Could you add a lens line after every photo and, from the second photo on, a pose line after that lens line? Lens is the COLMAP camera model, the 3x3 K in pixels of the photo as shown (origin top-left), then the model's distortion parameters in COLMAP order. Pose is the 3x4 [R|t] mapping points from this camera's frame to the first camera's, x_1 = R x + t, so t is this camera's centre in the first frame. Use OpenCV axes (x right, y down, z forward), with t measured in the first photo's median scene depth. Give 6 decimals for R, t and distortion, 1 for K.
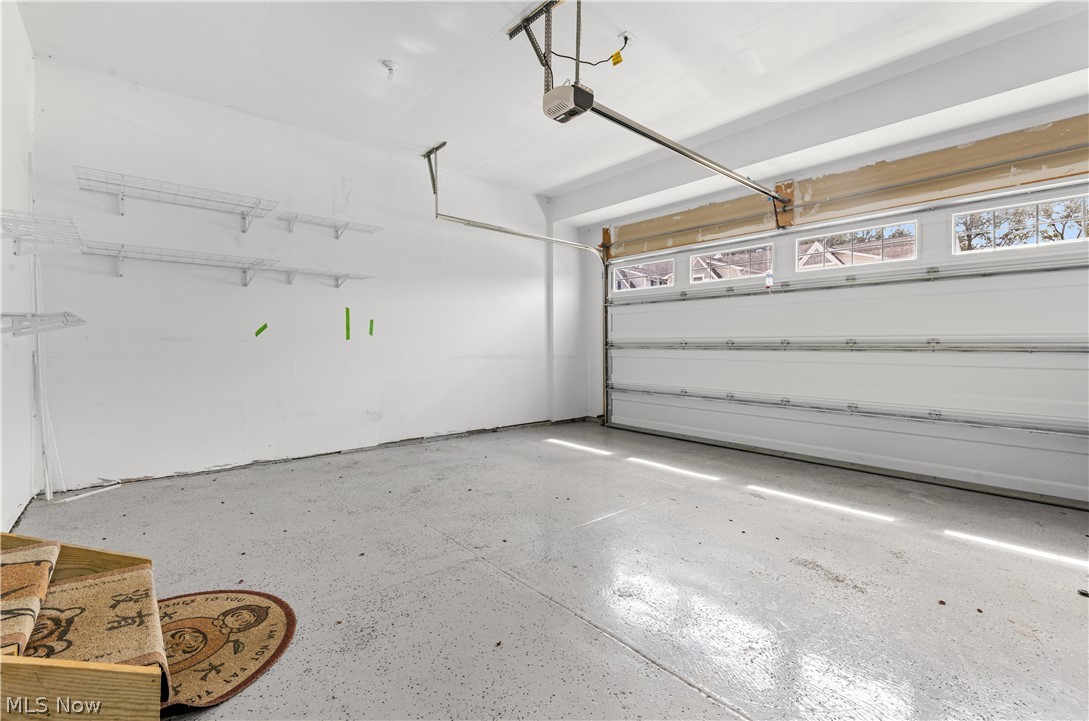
lens RADIAL K [[458.7, 0, 549.5], [0, 458.7, 349.7], [0, 0, 1]] dist [0.001464, -0.000067]
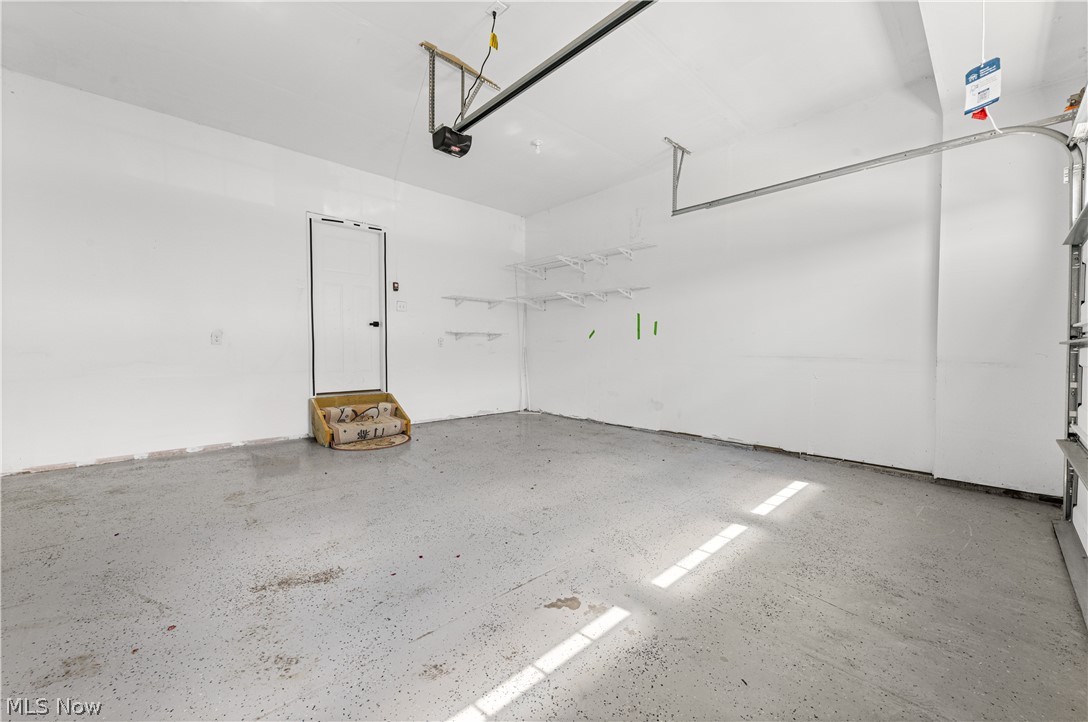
lens RADIAL K [[434.7, 0, 549.9], [0, 434.7, 363.9], [0, 0, 1]] dist [0.001441, -0.000884]
pose [[0.030671, 0.033010, -0.998984, 0.713659], [-0.009241, 0.999421, 0.032740, 0.008536], [0.999487, 0.008228, 0.030958, 0.710299]]
